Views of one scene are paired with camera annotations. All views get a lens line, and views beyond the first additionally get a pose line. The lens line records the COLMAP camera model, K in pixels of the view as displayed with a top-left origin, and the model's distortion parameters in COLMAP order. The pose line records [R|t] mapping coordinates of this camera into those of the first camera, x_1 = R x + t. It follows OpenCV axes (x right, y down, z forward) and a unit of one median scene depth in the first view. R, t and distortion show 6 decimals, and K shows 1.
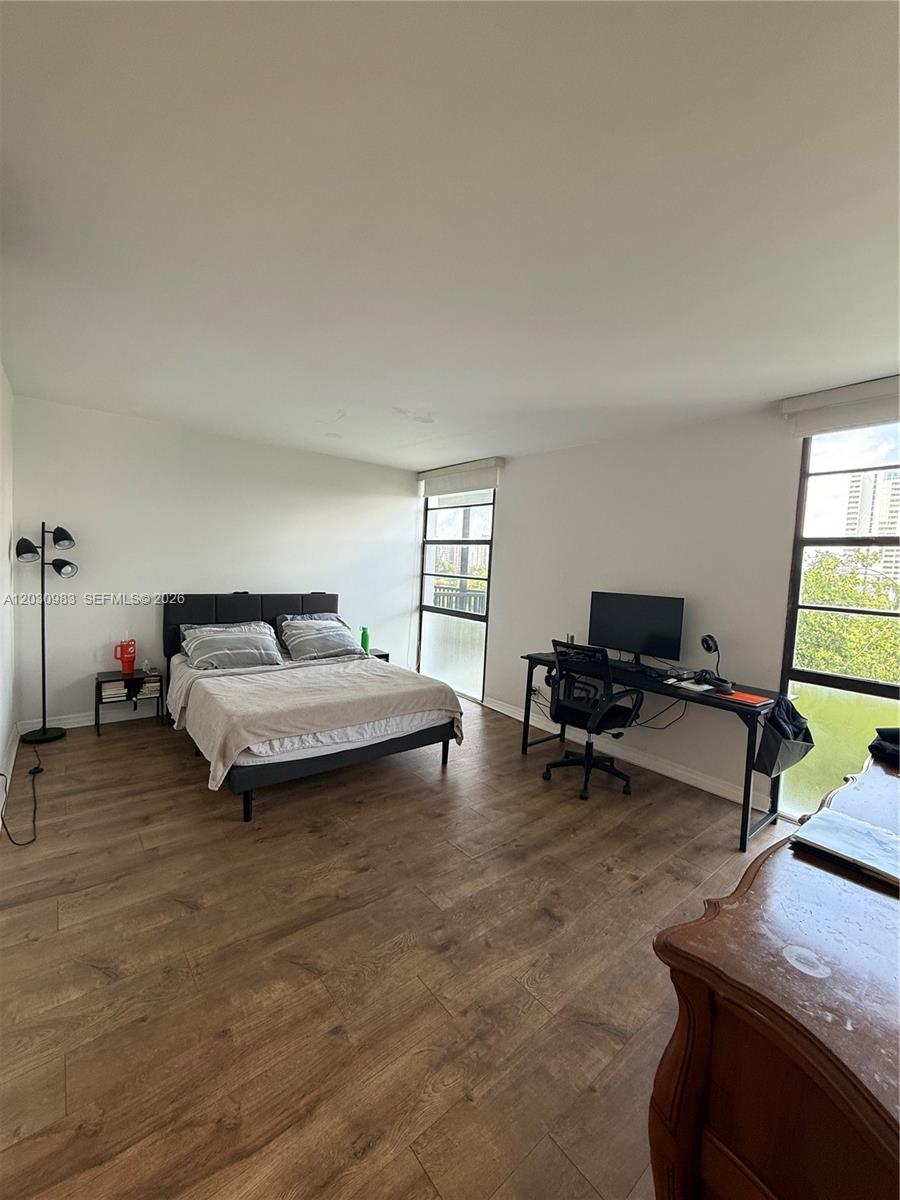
lens RADIAL K [[483.4, 0, 450.6], [0, 483.4, 598.3], [0, 0, 1]] dist [-0.000491, -0.000018]
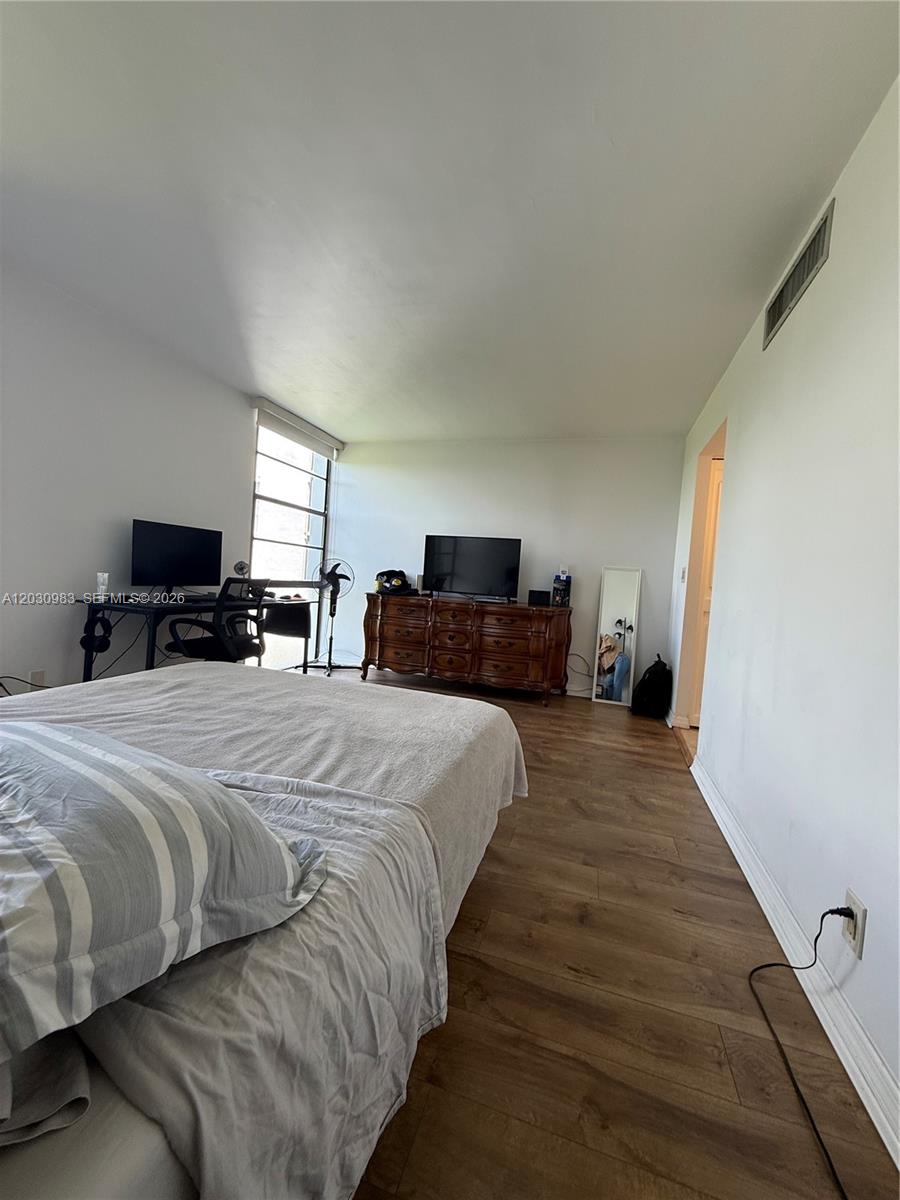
lens RADIAL K [[483.4, 0, 450.6], [0, 483.4, 599.2], [0, 0, 1]] dist [-0.000491, -0.000018]
pose [[-0.555031, -0.125650, 0.822285, -0.968038], [-0.039407, 0.991388, 0.124892, -0.006992], [-0.830896, 0.036915, -0.555202, 1.433179]]
